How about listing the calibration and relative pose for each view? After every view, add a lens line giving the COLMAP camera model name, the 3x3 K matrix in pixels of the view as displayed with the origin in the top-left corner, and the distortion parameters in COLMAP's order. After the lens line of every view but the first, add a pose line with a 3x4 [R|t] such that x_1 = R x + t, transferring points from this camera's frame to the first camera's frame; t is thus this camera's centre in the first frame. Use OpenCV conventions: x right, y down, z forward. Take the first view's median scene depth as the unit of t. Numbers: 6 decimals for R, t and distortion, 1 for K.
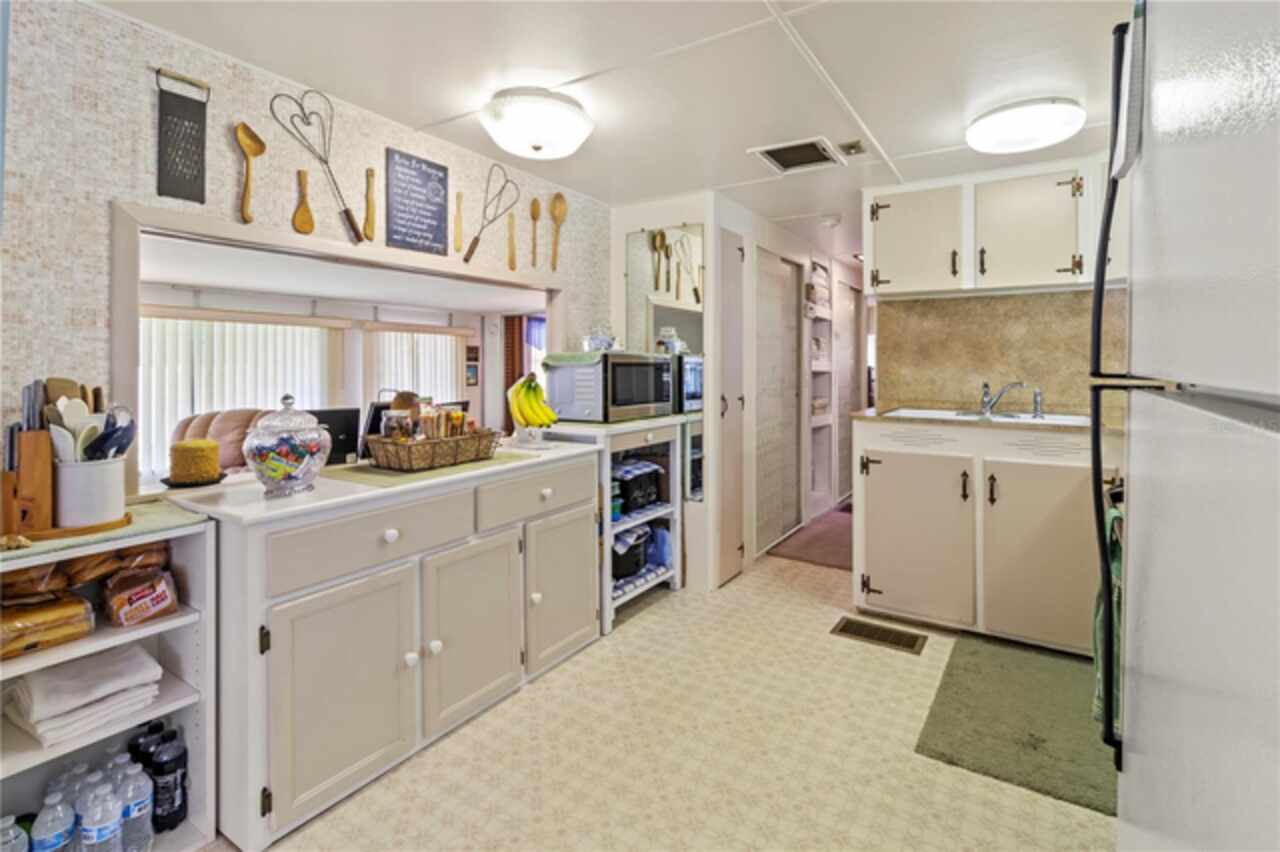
lens RADIAL K [[601.4, 0, 660.3], [0, 601.4, 368.3], [0, 0, 1]] dist [-0.001430, 0.000263]
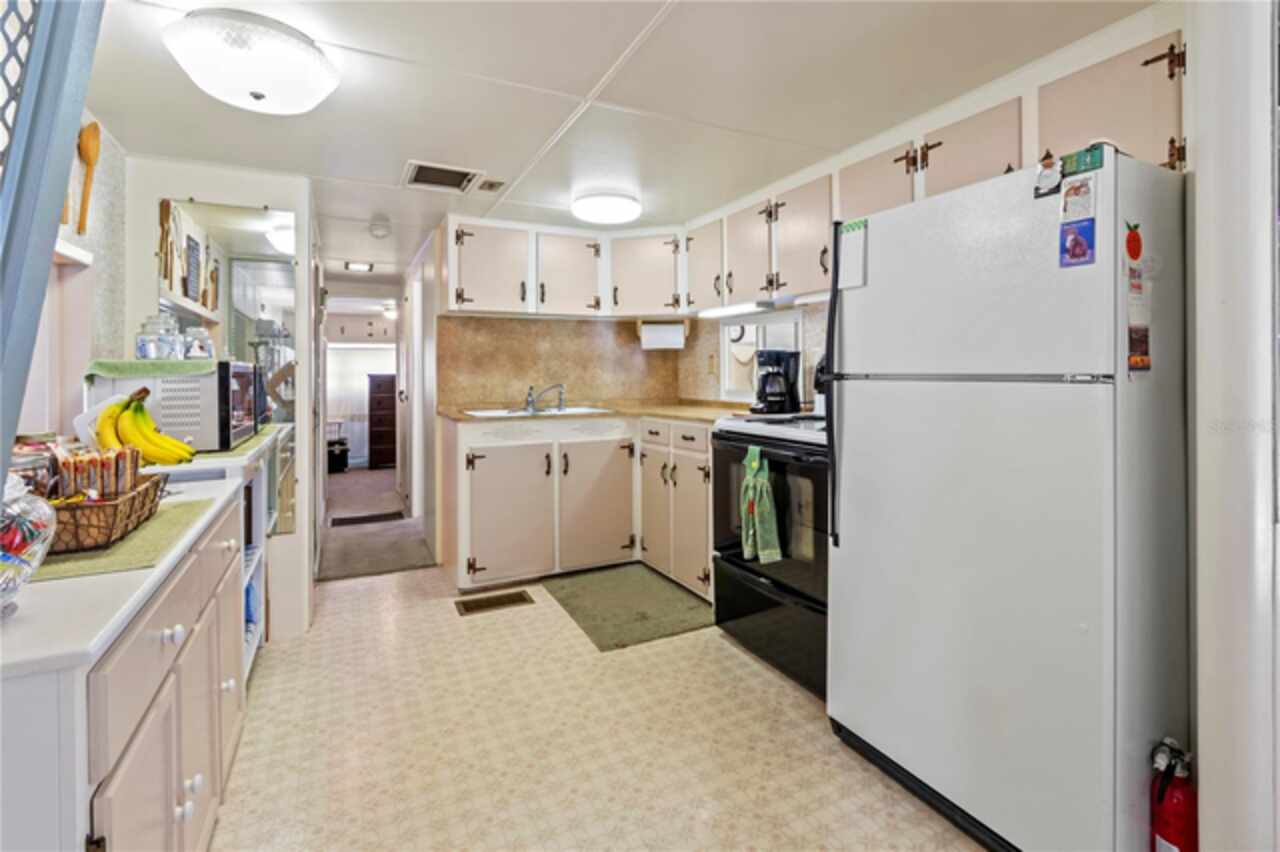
lens RADIAL K [[601.4, 0, 649.2], [0, 601.4, 377.4], [0, 0, 1]] dist [-0.001430, 0.000263]
pose [[0.510929, -0.015461, 0.859484, -0.490172], [0.015479, 0.999842, 0.008784, -0.002396], [-0.859484, 0.008816, 0.511087, 0.137162]]
